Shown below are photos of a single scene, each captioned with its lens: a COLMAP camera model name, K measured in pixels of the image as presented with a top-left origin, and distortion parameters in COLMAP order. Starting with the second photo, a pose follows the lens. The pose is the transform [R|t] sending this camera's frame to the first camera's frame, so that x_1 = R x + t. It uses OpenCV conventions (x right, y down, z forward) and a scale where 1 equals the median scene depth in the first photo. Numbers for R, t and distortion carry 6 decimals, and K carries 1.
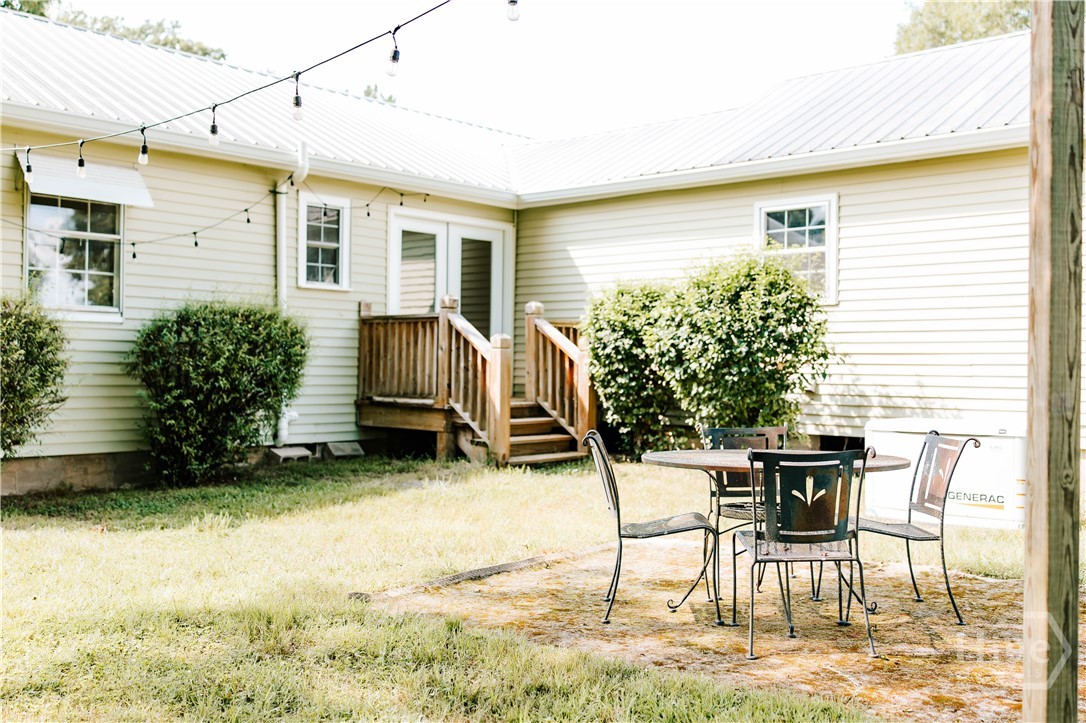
lens RADIAL K [[1083.2, 0, 543.0], [0, 1083.2, 361.5], [0, 0, 1]] dist [-0.065743, -0.000677]
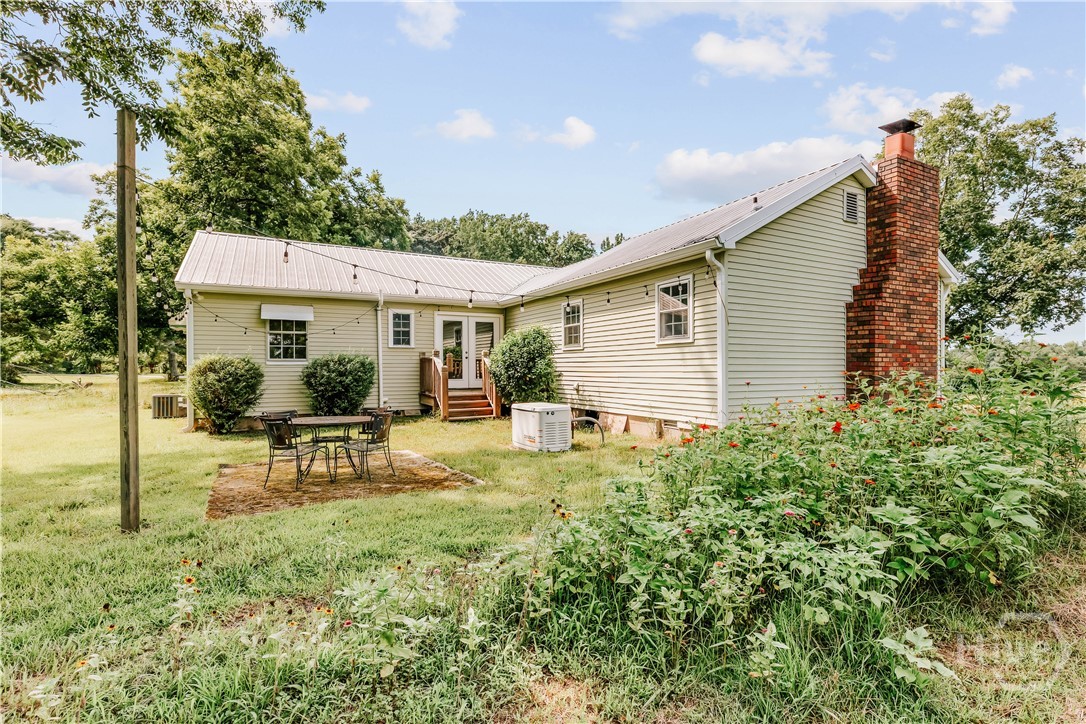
lens RADIAL K [[517.2, 0, 543.0], [0, 517.2, 362.0], [0, 0, 1]] dist [-0.042414, 0.000039]
pose [[0.951544, -0.020175, -0.306850, 0.460140], [0.017627, 0.999783, -0.011072, -0.015725], [0.307007, 0.005127, 0.951694, -0.014627]]
